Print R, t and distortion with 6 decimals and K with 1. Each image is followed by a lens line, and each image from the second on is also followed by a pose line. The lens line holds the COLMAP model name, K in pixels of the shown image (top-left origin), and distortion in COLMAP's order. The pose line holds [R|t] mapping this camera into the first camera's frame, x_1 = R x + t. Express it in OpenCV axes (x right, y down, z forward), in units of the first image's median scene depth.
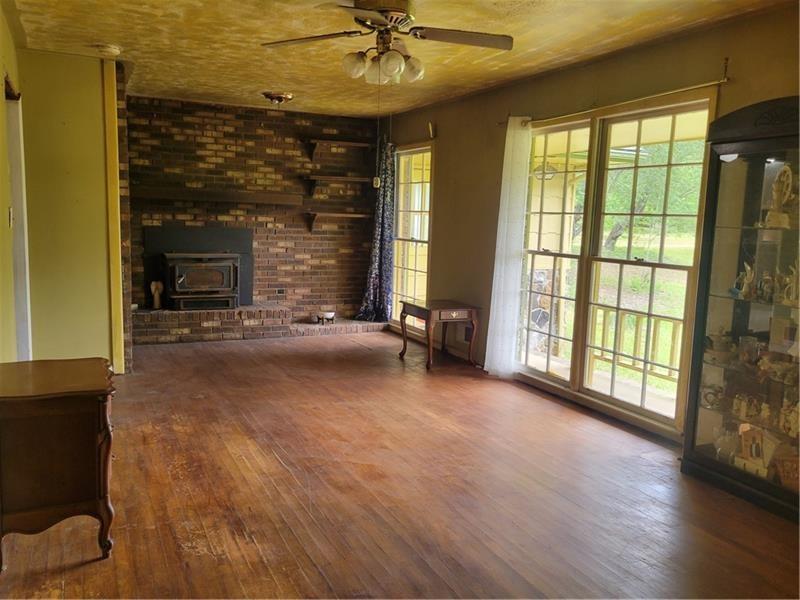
lens RADIAL K [[675.6, 0, 392.6], [0, 675.6, 302.6], [0, 0, 1]] dist [0.034468, -0.018398]
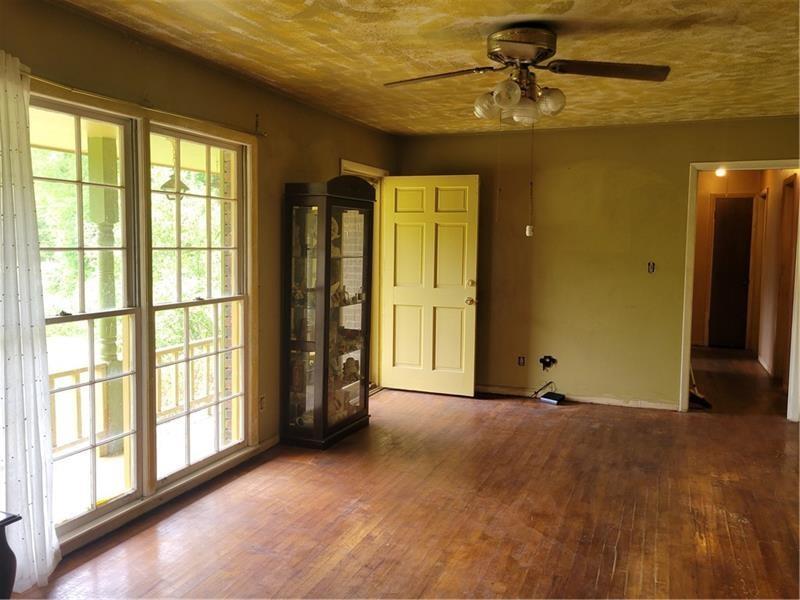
lens RADIAL K [[675.6, 0, 399.9], [0, 675.6, 296.4], [0, 0, 1]] dist [0.034468, -0.018398]
pose [[-0.688382, -0.096630, 0.718883, -0.531029], [0.062734, 0.979442, 0.191726, -0.255100], [-0.722631, 0.177079, -0.668168, 1.621216]]
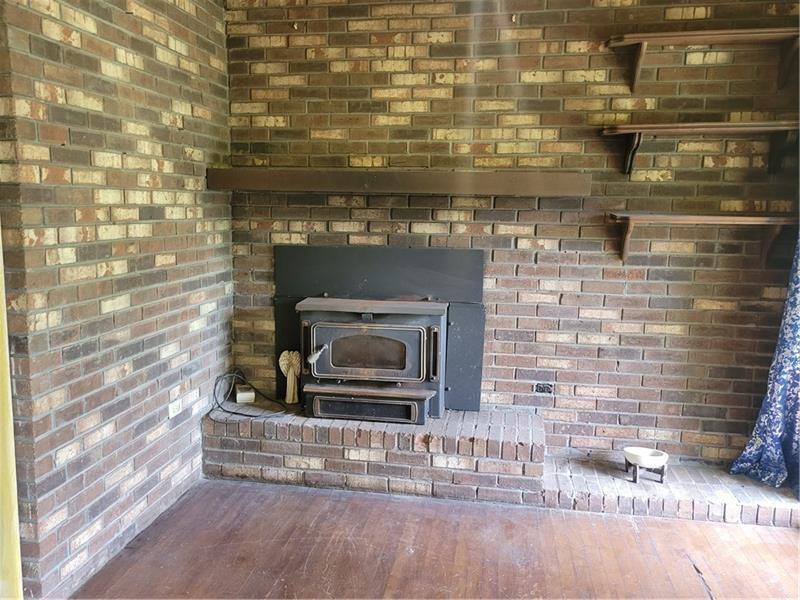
lens RADIAL K [[669.9, 0, 398.1], [0, 669.9, 295.0], [0, 0, 1]] dist [0.037273, -0.002461]
pose [[0.816520, 0.060957, -0.574091, 0.010364], [-0.062088, 0.997915, 0.017652, -0.083210], [0.573969, 0.021231, 0.818602, 0.589679]]
